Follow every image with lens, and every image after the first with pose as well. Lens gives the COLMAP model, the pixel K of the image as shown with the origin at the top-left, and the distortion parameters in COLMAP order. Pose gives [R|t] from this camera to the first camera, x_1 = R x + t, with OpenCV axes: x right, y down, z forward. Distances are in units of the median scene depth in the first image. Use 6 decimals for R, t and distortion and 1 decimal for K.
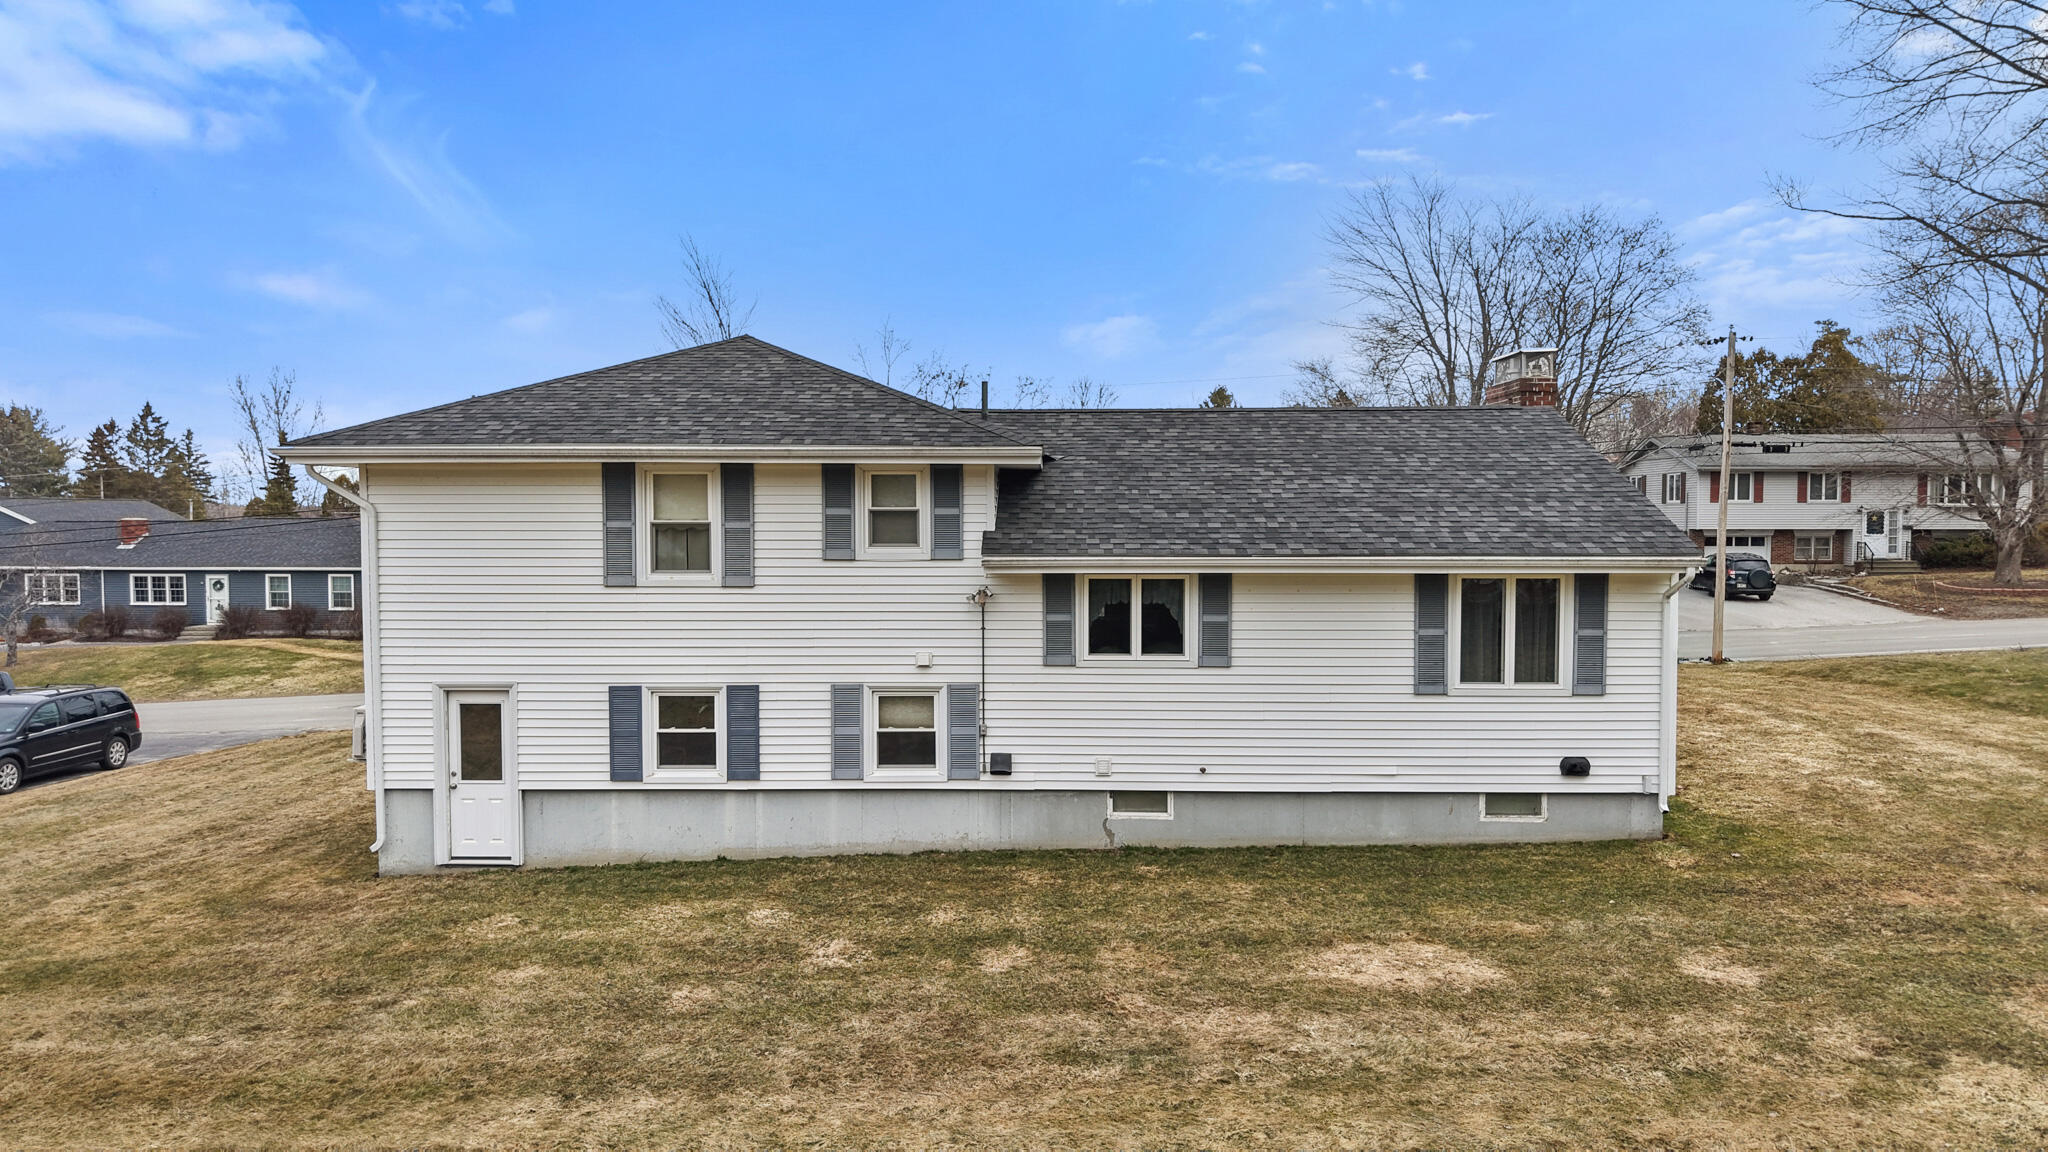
lens RADIAL K [[1387.7, 0, 1024.0], [0, 1387.7, 576.0], [0, 0, 1]] dist [-0.002093, -0.004594]
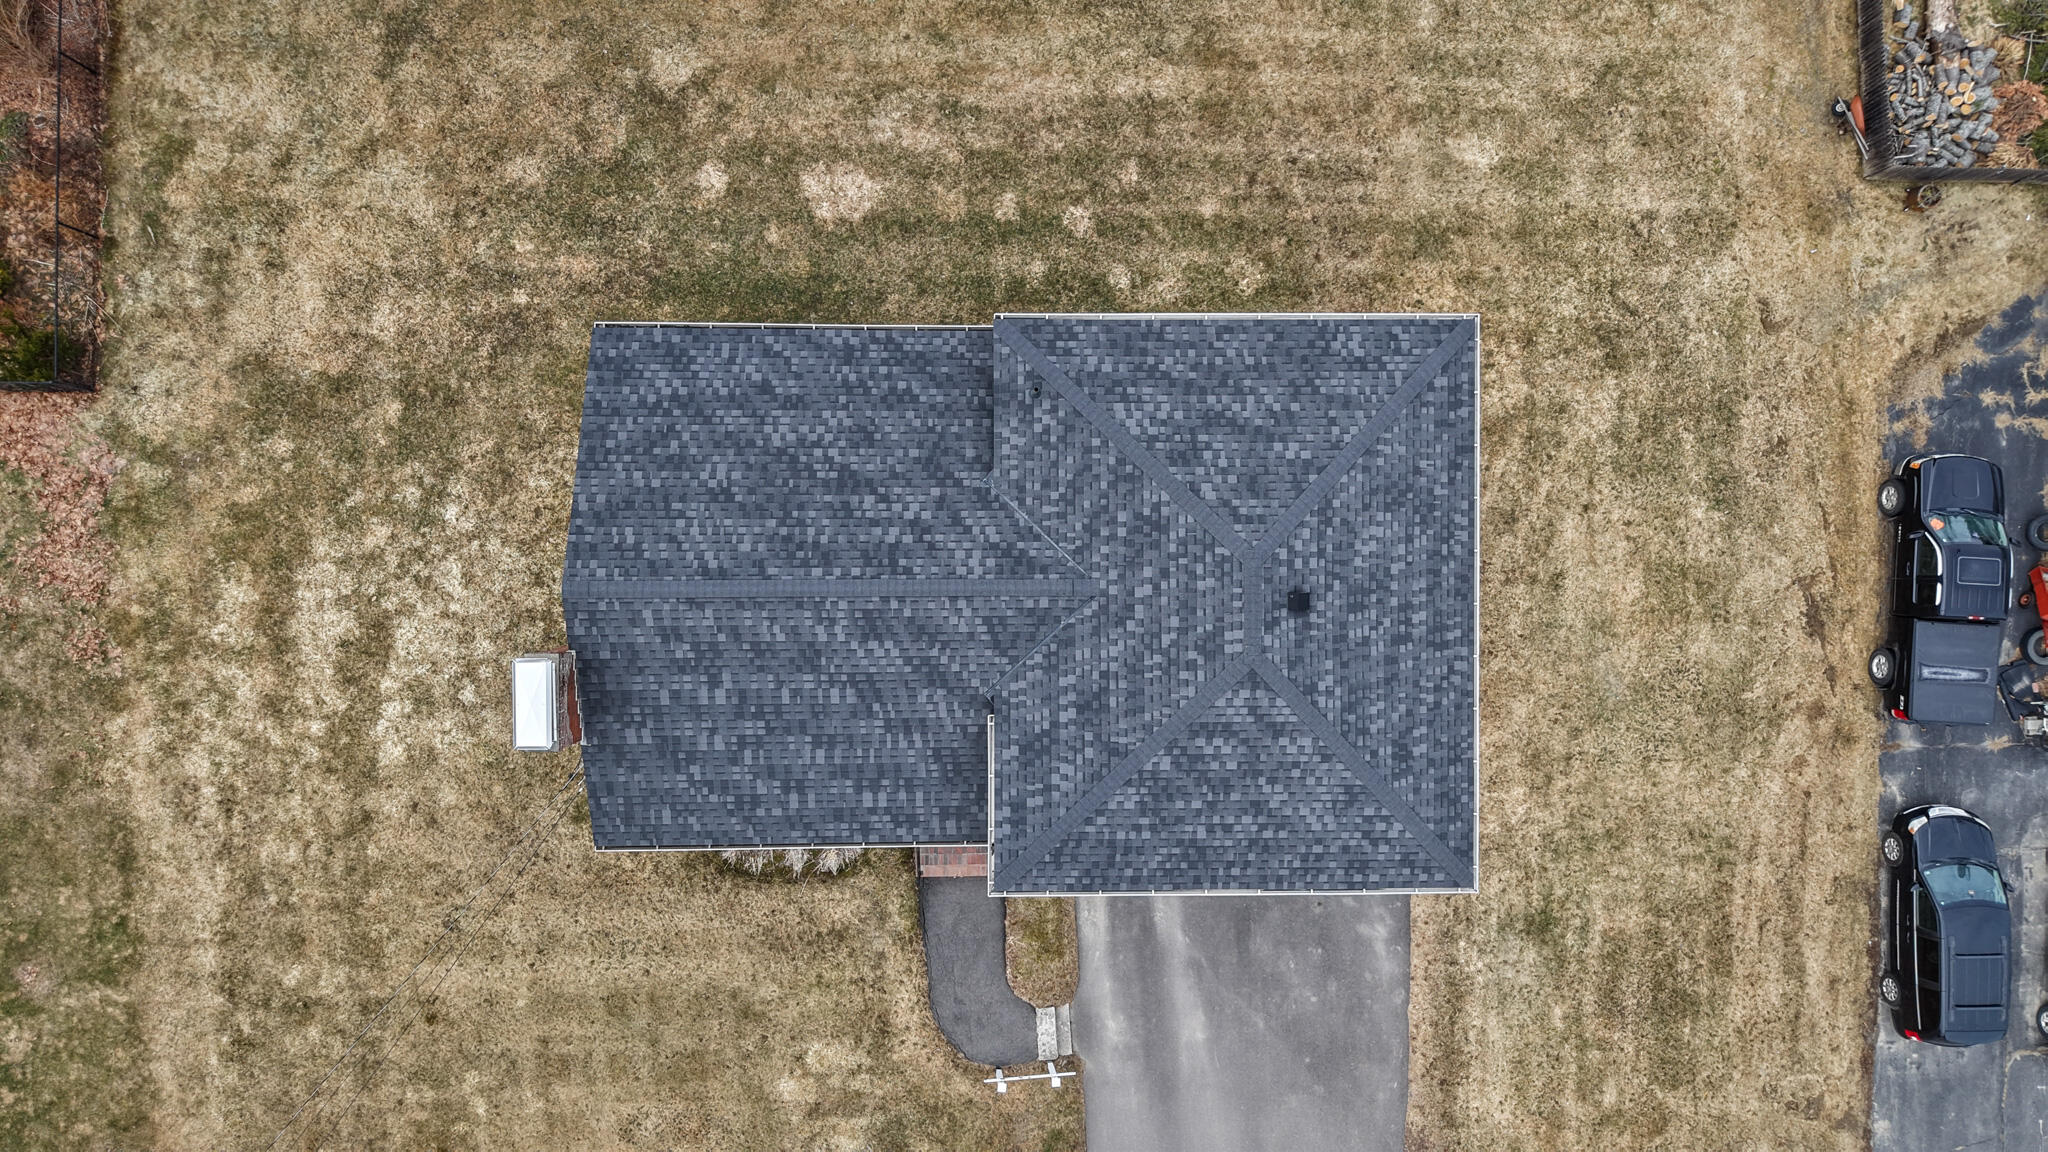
lens RADIAL K [[1377.3, 0, 1023.4], [0, 1377.3, 571.1], [0, 0, 1]] dist [0.008133, -0.010845]
pose [[-0.999133, 0.022366, -0.035113, 0.039767], [-0.036207, -0.050549, 0.998065, -1.612612], [0.020547, 0.998471, 0.051315, 1.154878]]
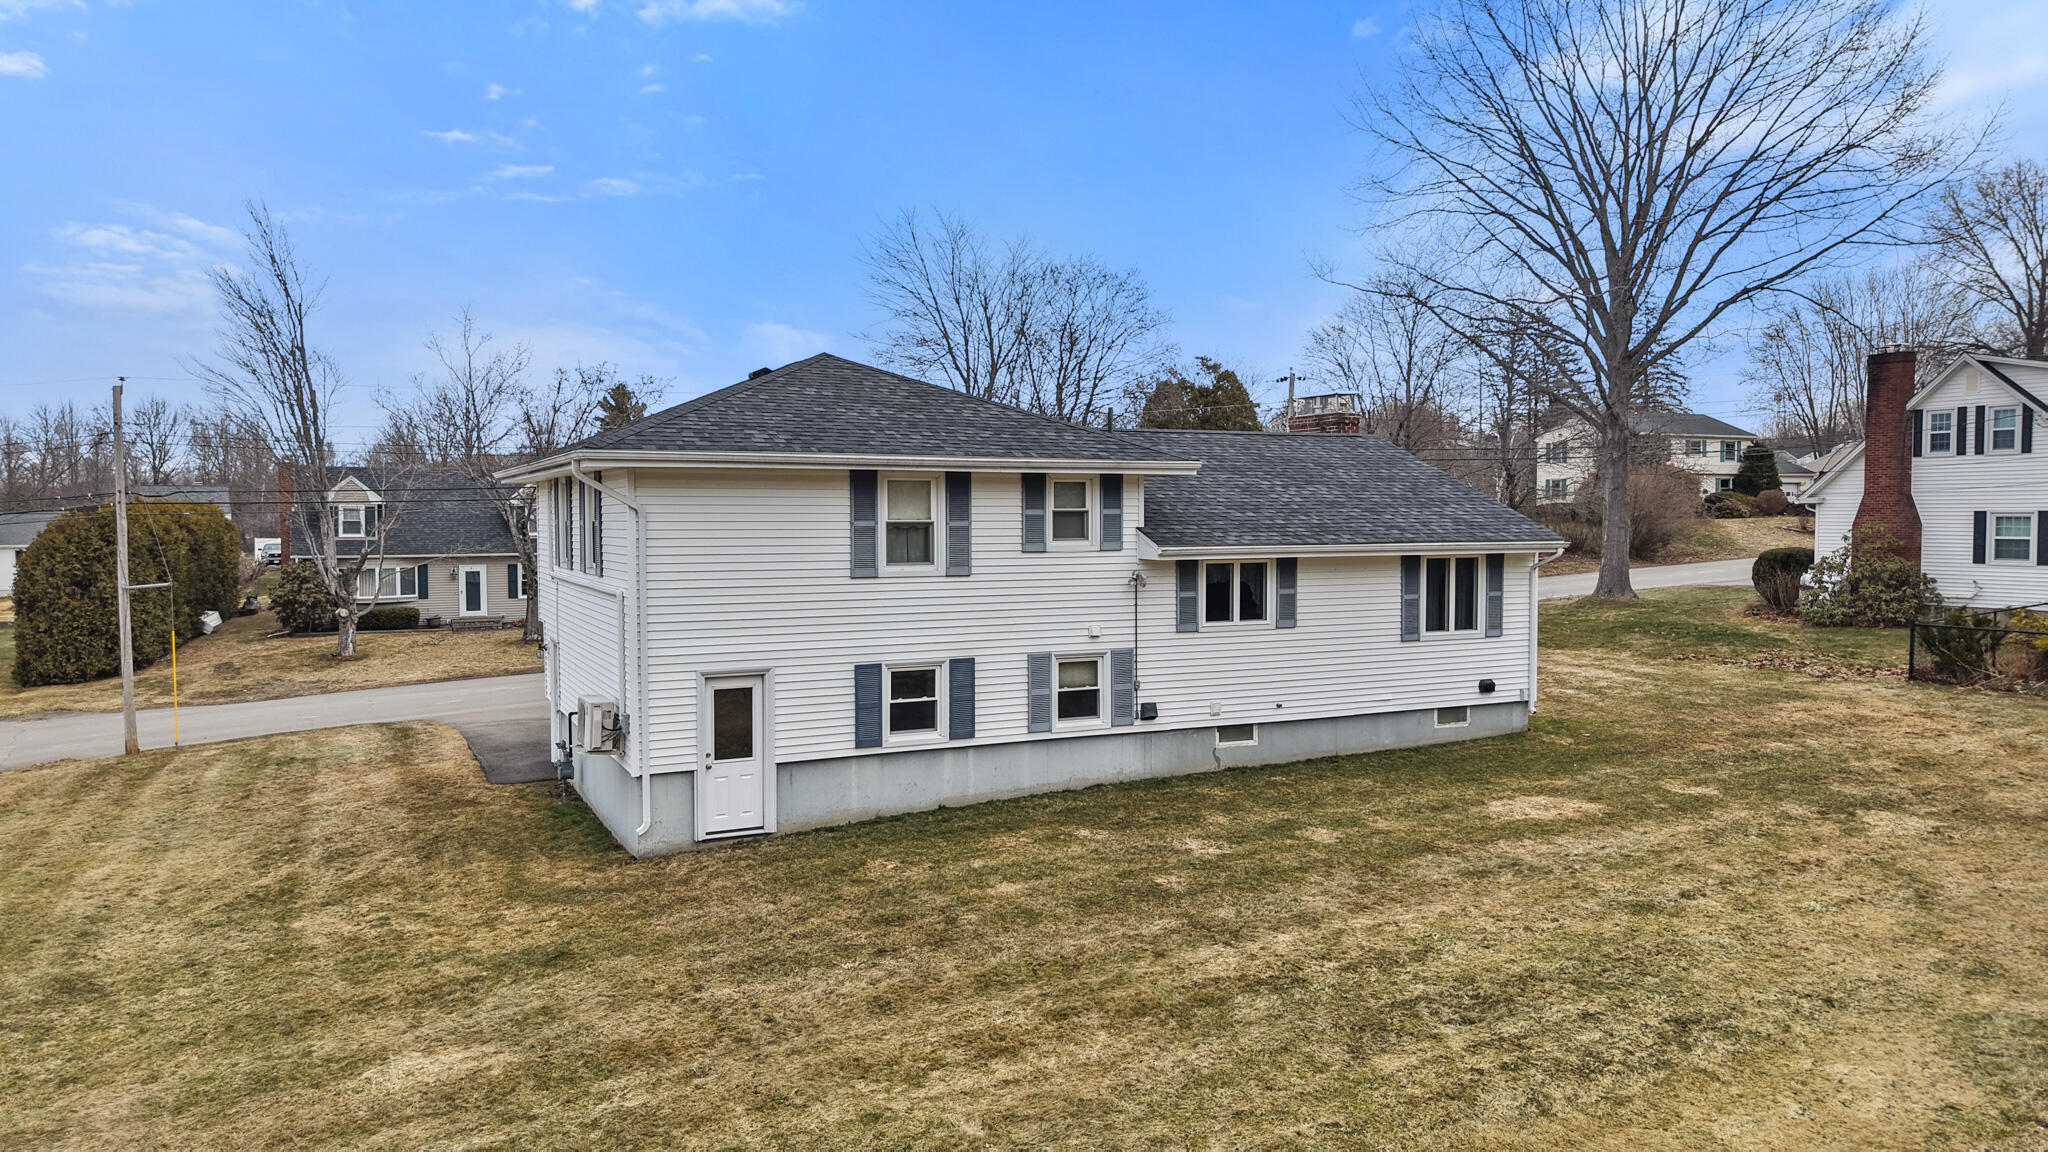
lens RADIAL K [[1381.2, 0, 1016.7], [0, 1381.2, 571.0], [0, 0, 1]] dist [-0.002576, -0.006775]
pose [[0.889507, -0.020738, 0.456450, -0.699898], [0.022199, 0.999751, 0.002163, 0.002269], [-0.456382, 0.008208, 0.889746, -0.070291]]
